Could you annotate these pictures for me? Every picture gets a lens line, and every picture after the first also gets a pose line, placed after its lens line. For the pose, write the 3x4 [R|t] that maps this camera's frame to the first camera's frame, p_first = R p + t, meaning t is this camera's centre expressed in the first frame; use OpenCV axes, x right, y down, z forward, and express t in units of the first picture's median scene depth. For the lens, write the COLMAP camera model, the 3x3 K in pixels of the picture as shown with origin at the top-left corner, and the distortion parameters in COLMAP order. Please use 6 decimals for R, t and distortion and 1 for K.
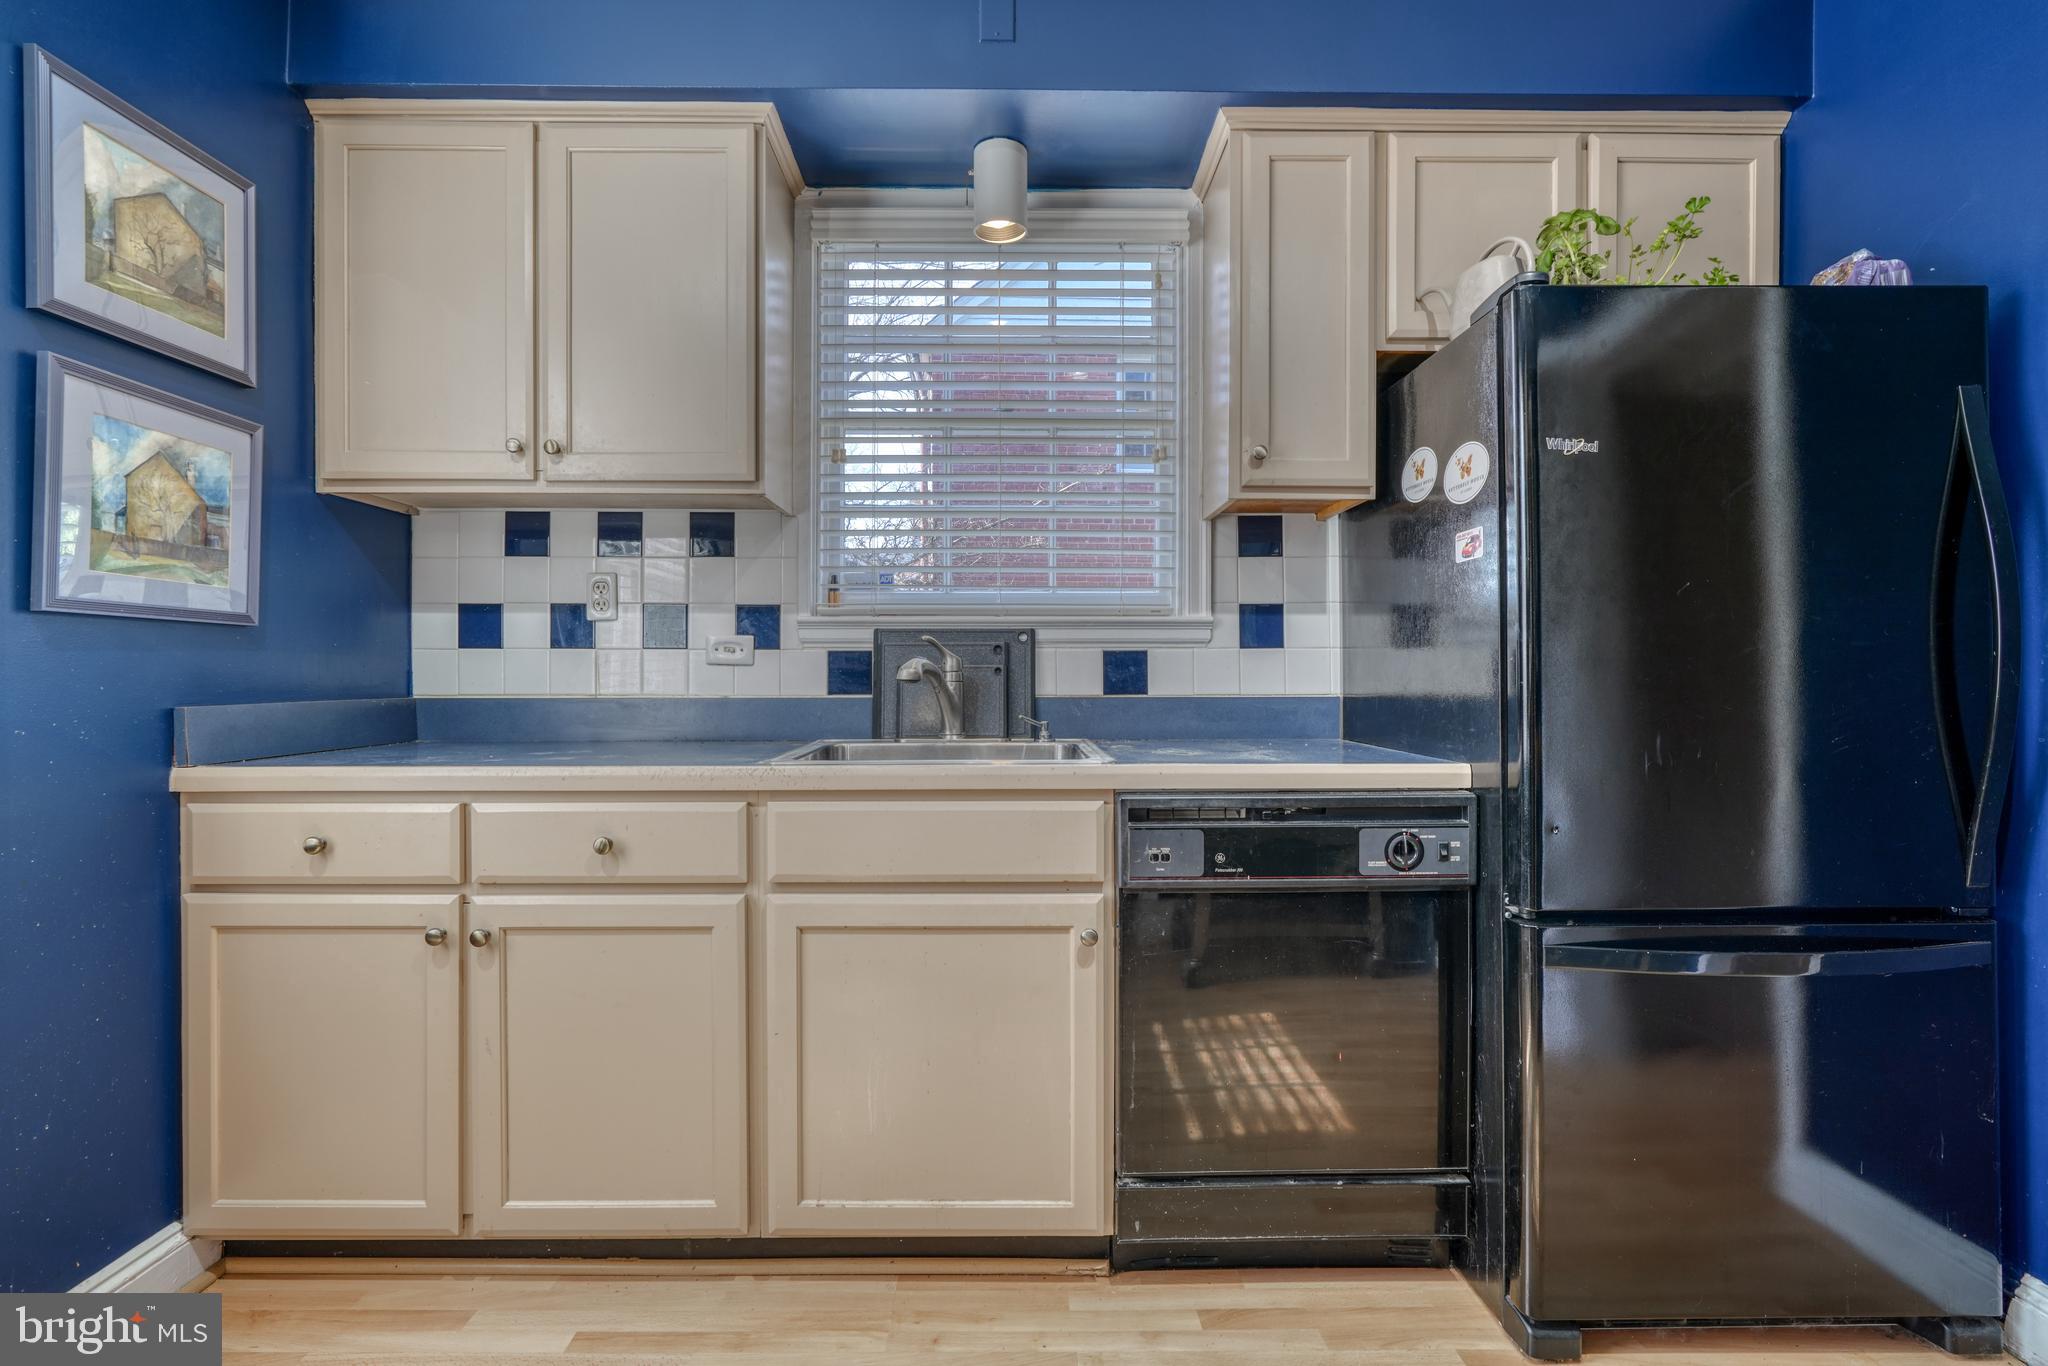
lens RADIAL K [[922.8, 0, 1024.5], [0, 922.8, 672.4], [0, 0, 1]] dist [-0.006764, 0.000311]
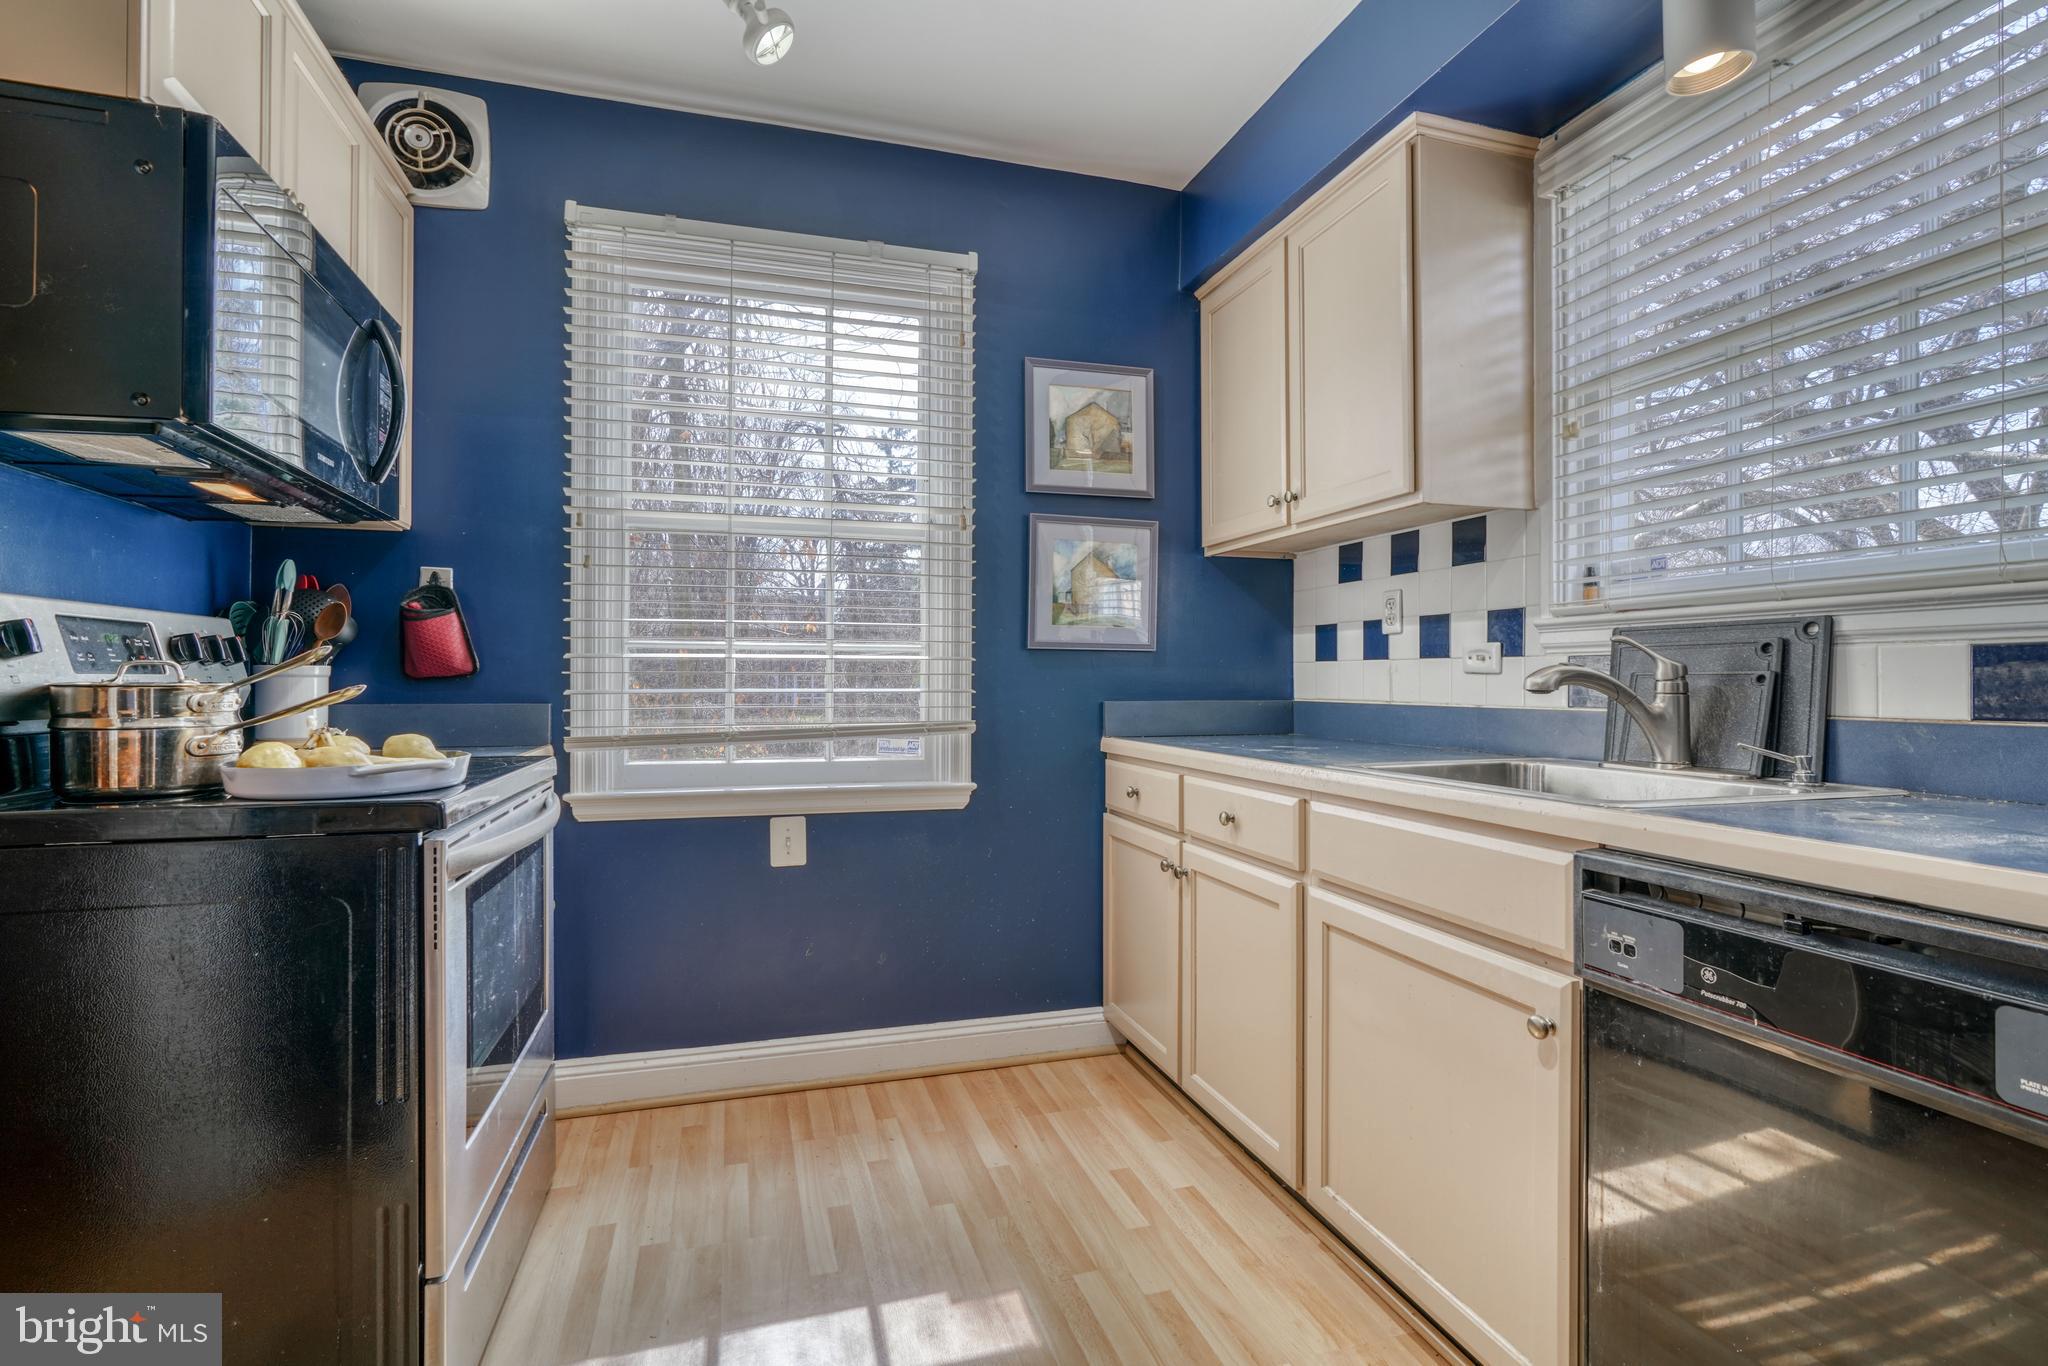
lens RADIAL K [[951.8, 0, 1022.4], [0, 951.8, 667.5], [0, 0, 1]] dist [0.000712, 0.000149]
pose [[0.279913, -0.012664, -0.959942, 0.687298], [-0.001421, 0.999906, -0.013605, -0.000250], [0.960024, 0.005172, 0.279868, 0.352567]]
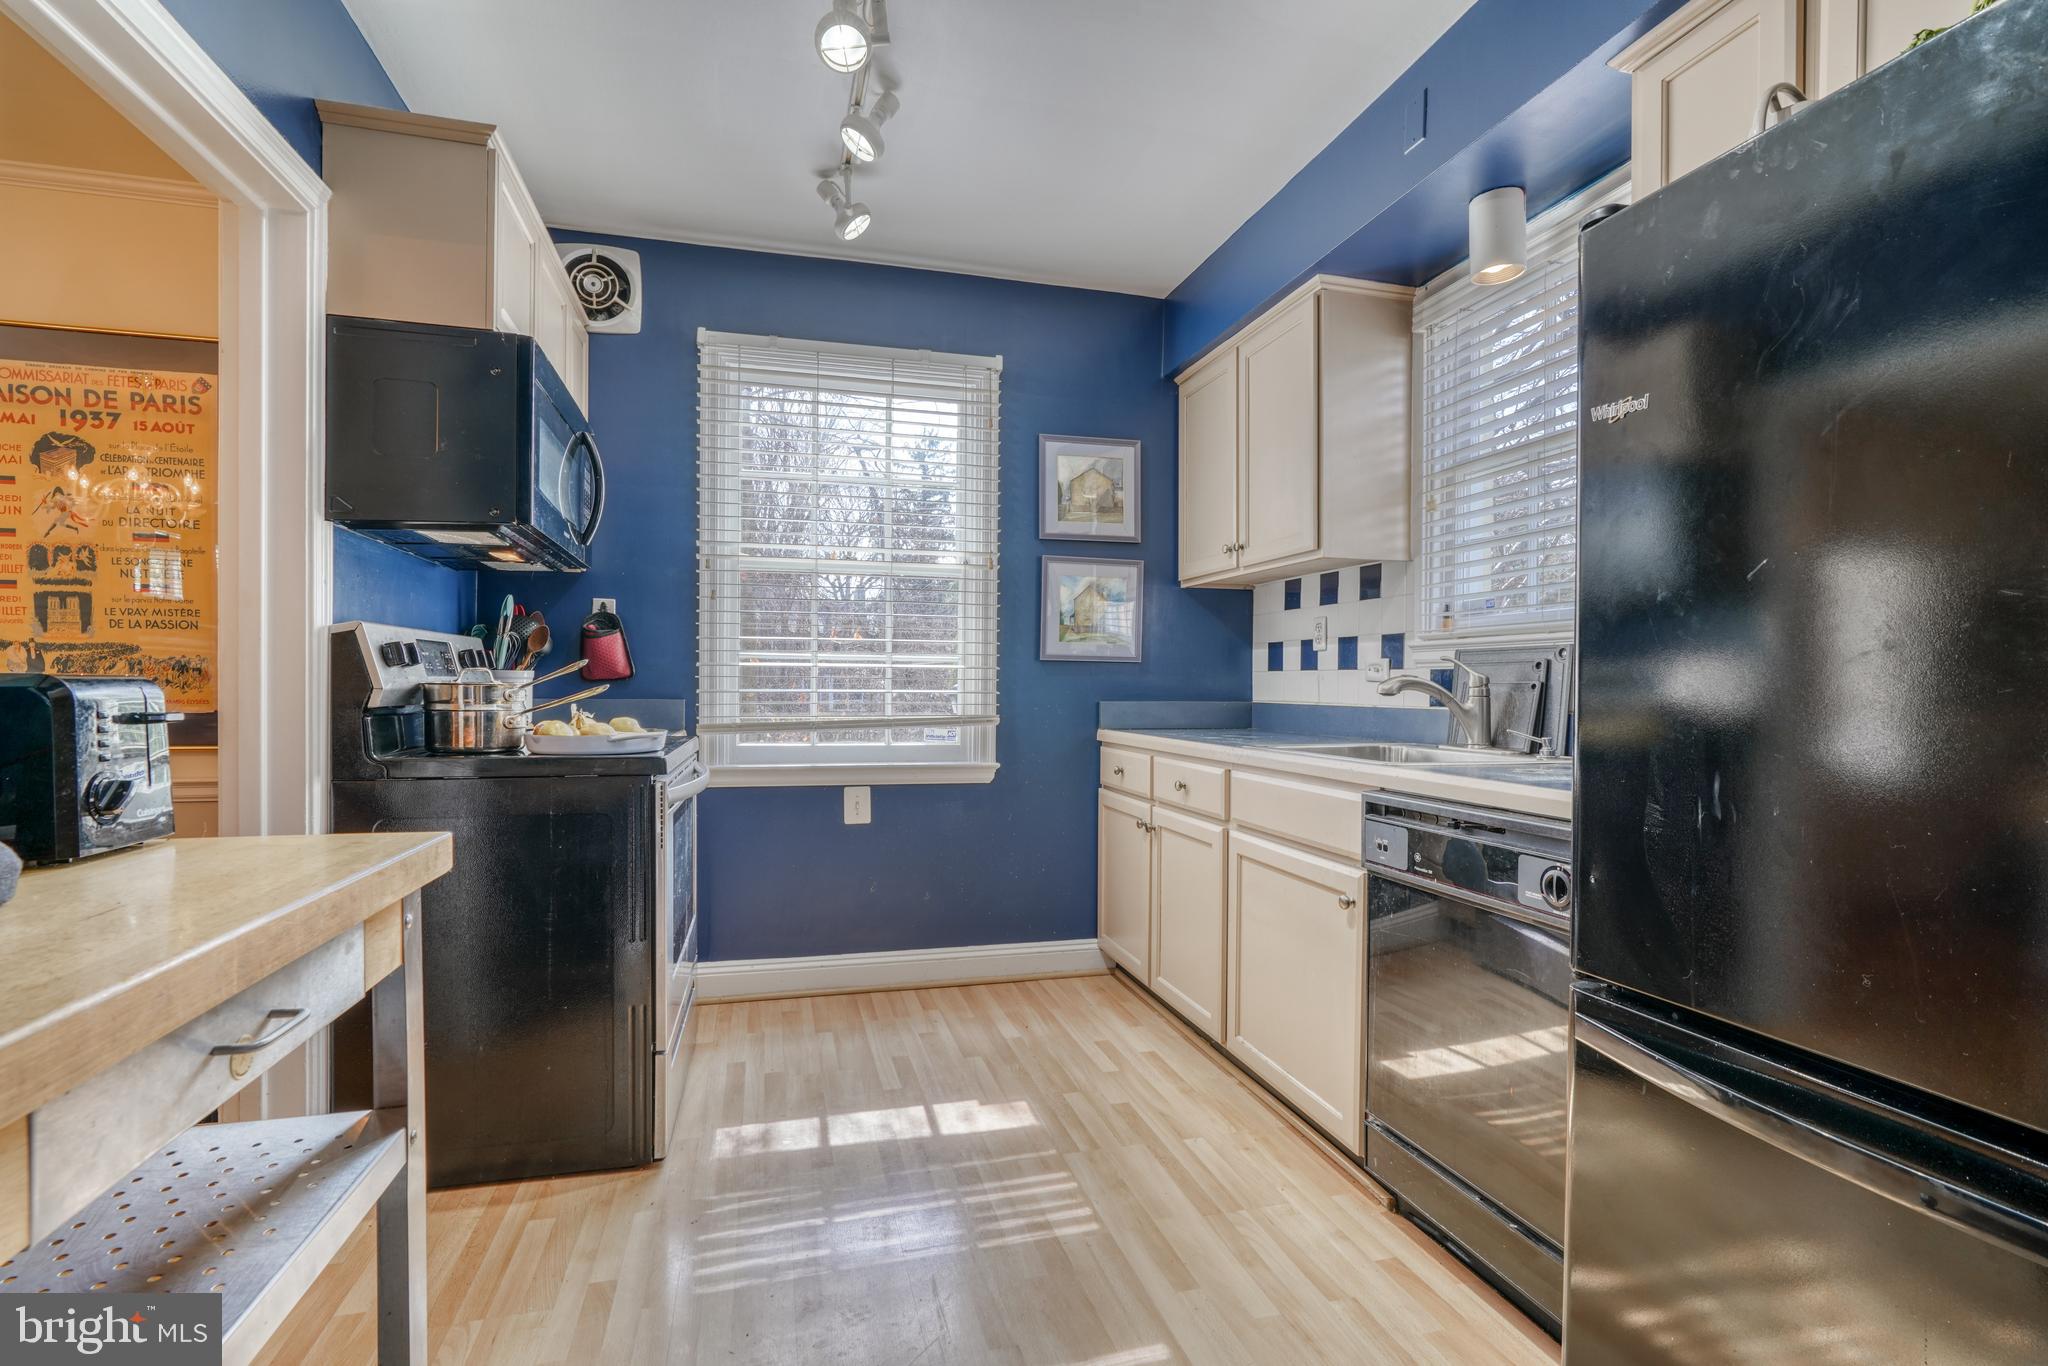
lens RADIAL K [[941.1, 0, 1024.0], [0, 941.1, 683.0], [0, 0, 1]] dist [0.003670, 0.000433]
pose [[0.252060, 0.000031, -0.967712, 1.136657], [-0.007658, 0.999969, -0.001962, 0.000284], [0.967681, 0.007905, 0.252053, 0.256928]]
